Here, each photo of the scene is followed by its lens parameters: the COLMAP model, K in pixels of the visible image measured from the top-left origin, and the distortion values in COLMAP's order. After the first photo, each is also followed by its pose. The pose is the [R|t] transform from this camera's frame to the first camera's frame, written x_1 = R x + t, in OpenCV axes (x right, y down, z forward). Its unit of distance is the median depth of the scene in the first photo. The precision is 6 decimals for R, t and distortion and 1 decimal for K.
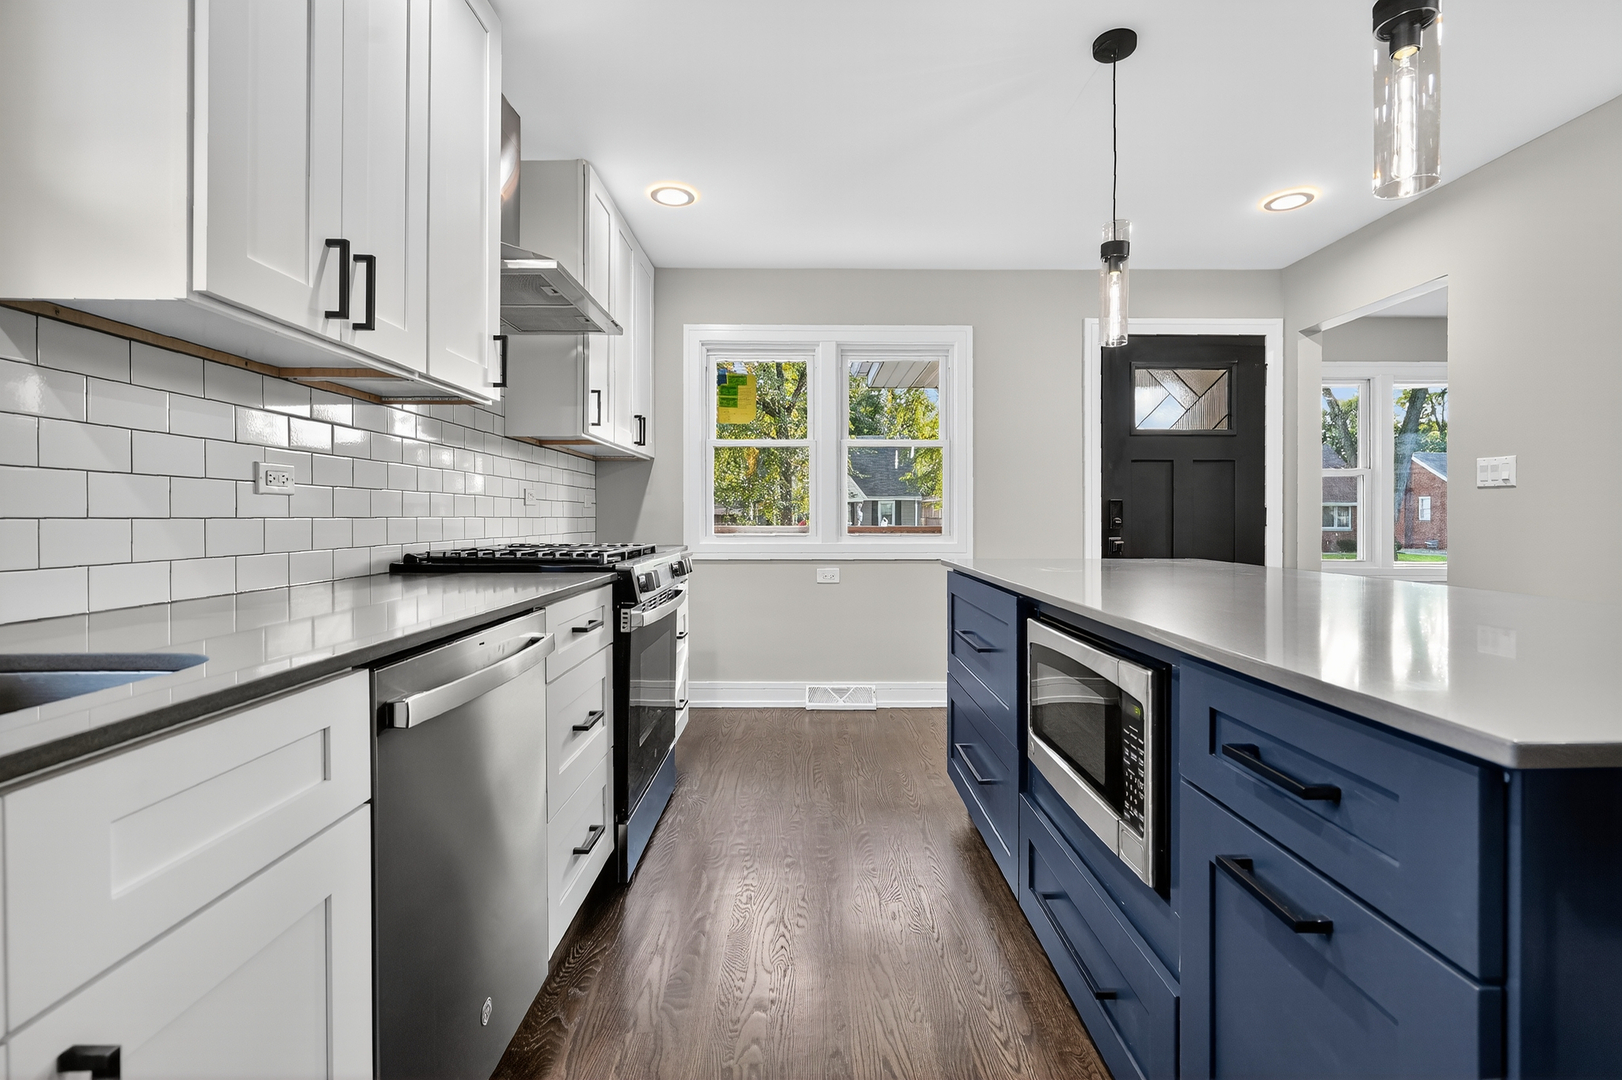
lens RADIAL K [[726.2, 0, 817.3], [0, 726.2, 525.9], [0, 0, 1]] dist [-0.000219, 0.000234]
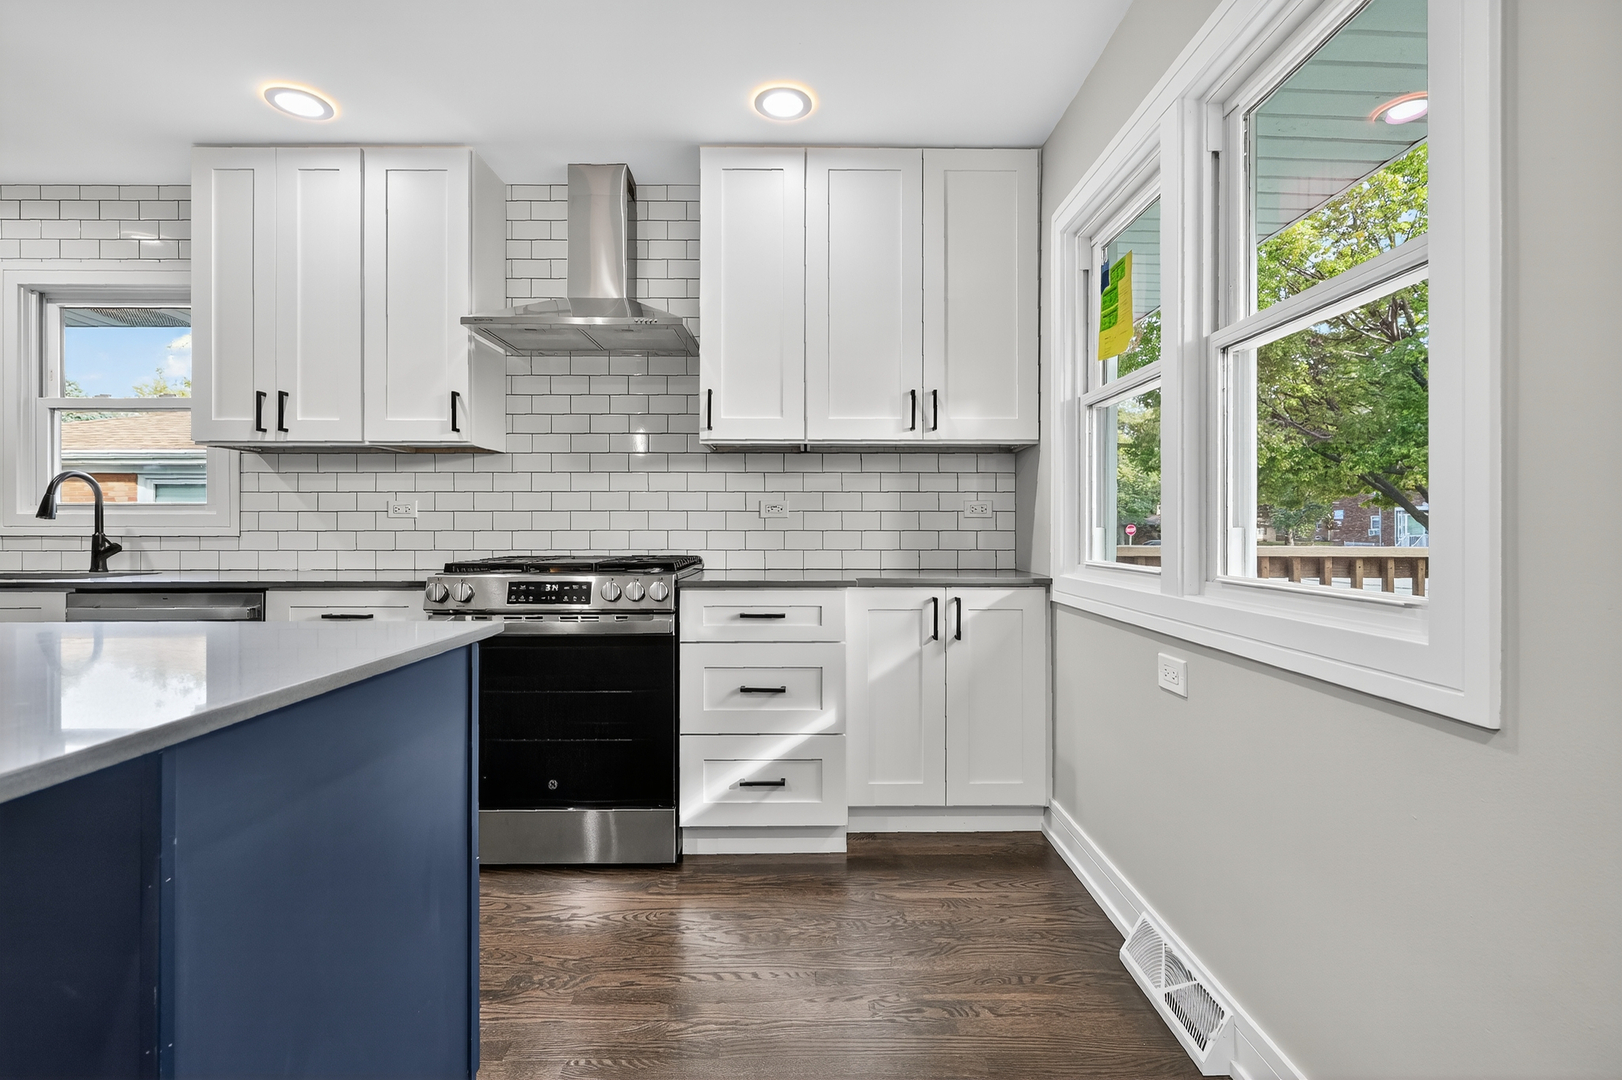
lens RADIAL K [[726.2, 0, 817.3], [0, 726.2, 525.9], [0, 0, 1]] dist [-0.000219, 0.000234]
pose [[-0.006834, 0.008151, -0.999943, 1.096626], [0.001628, 0.999966, 0.008140, -0.036815], [0.999975, -0.001573, -0.006847, 2.123394]]
